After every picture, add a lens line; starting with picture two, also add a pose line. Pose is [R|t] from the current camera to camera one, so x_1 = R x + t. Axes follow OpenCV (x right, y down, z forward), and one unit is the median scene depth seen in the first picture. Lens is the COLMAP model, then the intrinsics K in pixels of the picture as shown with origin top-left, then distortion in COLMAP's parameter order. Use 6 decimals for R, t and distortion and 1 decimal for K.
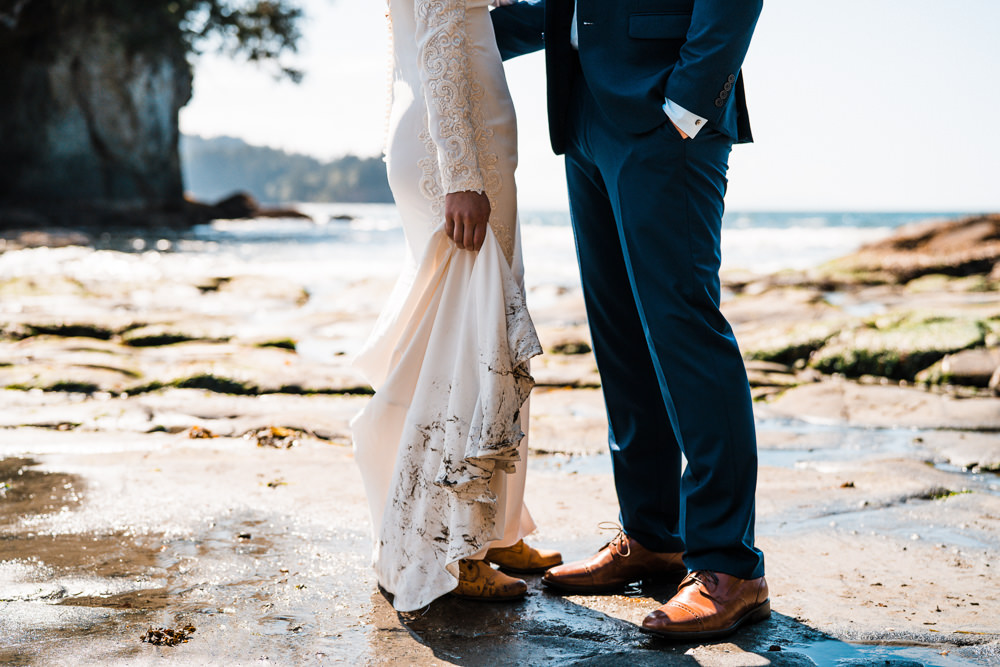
lens RADIAL K [[1404.9, 0, 500.0], [0, 1404.9, 333.5], [0, 0, 1]] dist [0.000198, 0.002513]
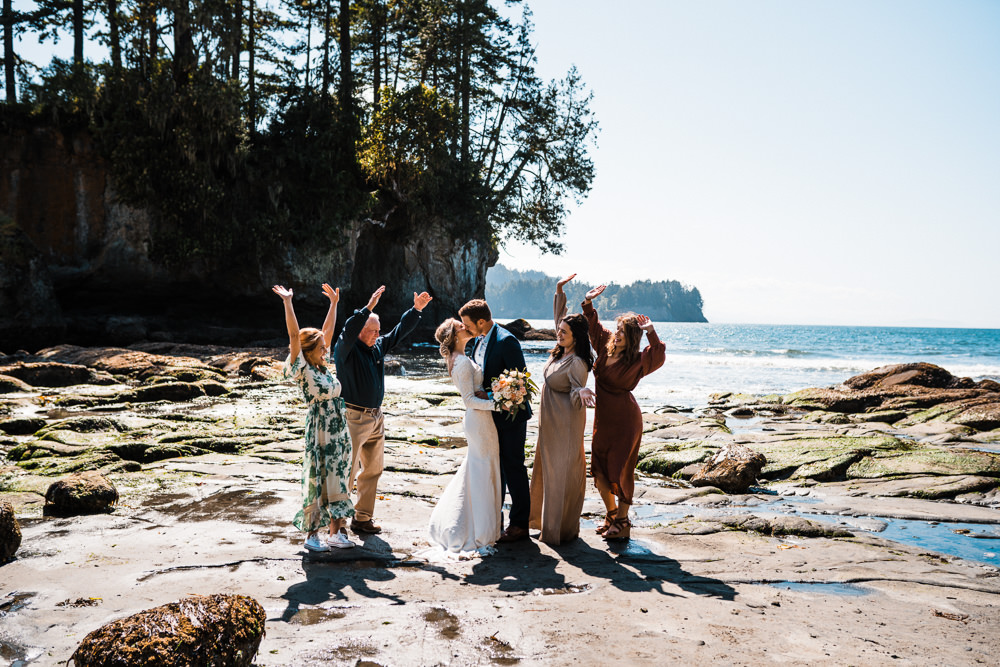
lens RADIAL K [[981.6, 0, 514.1], [0, 981.6, 334.1], [0, 0, 1]] dist [-0.067863, 0.088261]
pose [[0.974362, 0.021352, -0.223968, 0.071467], [-0.036412, 0.997328, -0.063328, -0.015238], [0.222018, 0.069859, 0.972537, -0.107862]]
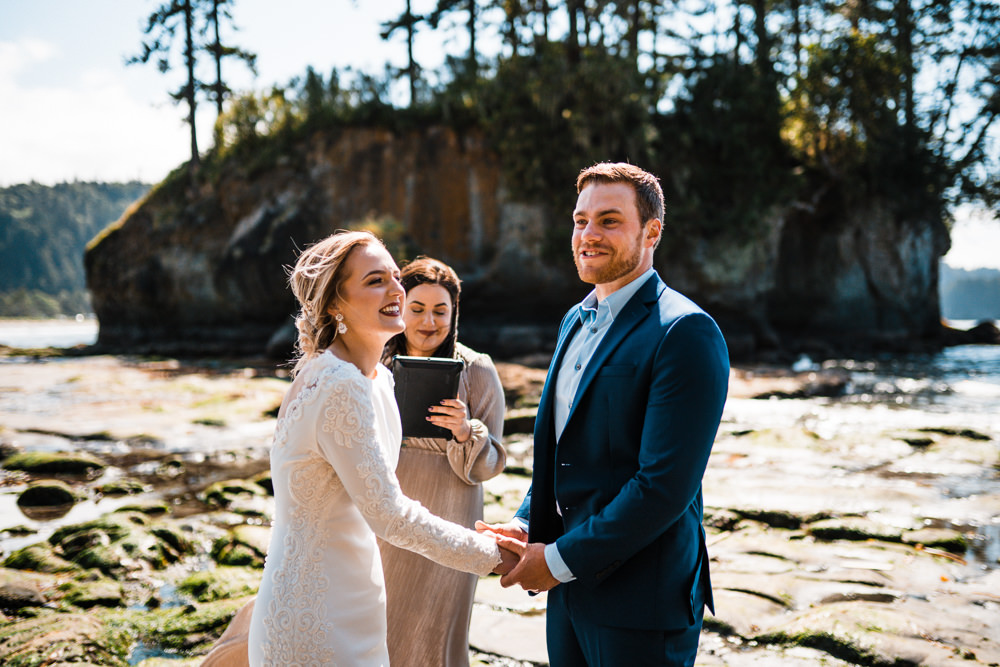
lens RADIAL K [[981.6, 0, 514.1], [0, 981.6, 334.1], [0, 0, 1]] dist [-0.067863, 0.088261]
pose [[0.797490, 0.001600, -0.603330, 0.007669], [-0.044198, 0.997465, -0.055777, -0.023232], [0.601711, 0.071148, 0.795539, 0.037496]]
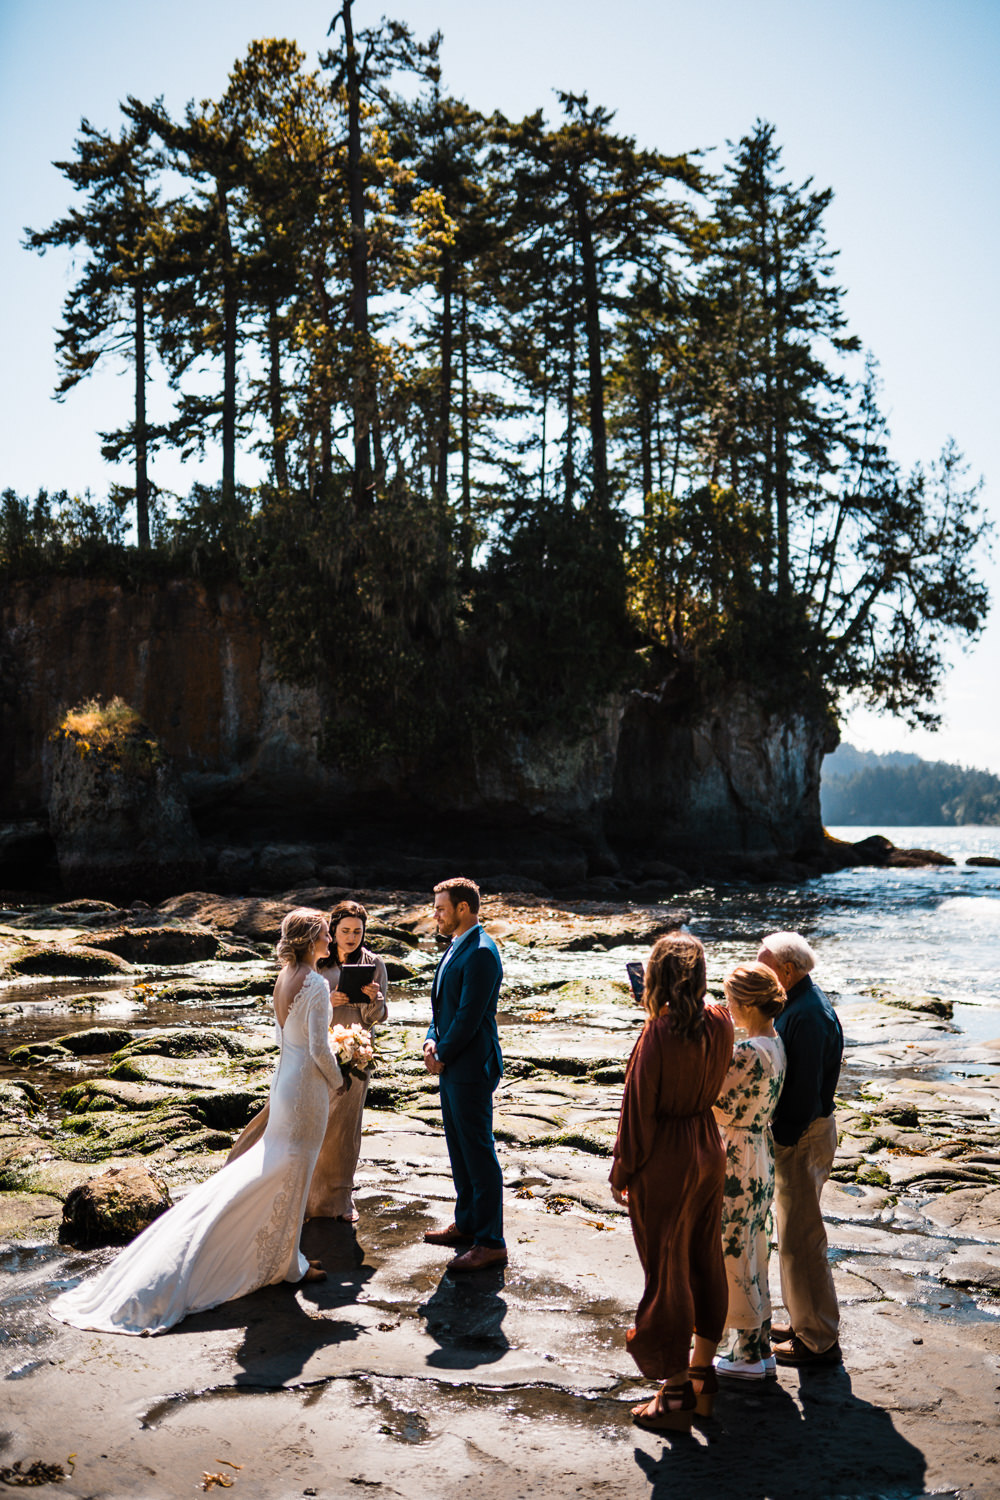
lens RADIAL K [[1452.4, 0, 500.0], [0, 1452.4, 750.0], [0, 0, 1]] dist [-0.071572, 0.003756]
pose [[0.887252, -0.018636, -0.460909, 0.070190], [-0.040550, 0.992164, -0.118175, -0.031222], [0.459500, 0.123541, 0.879544, -0.075726]]
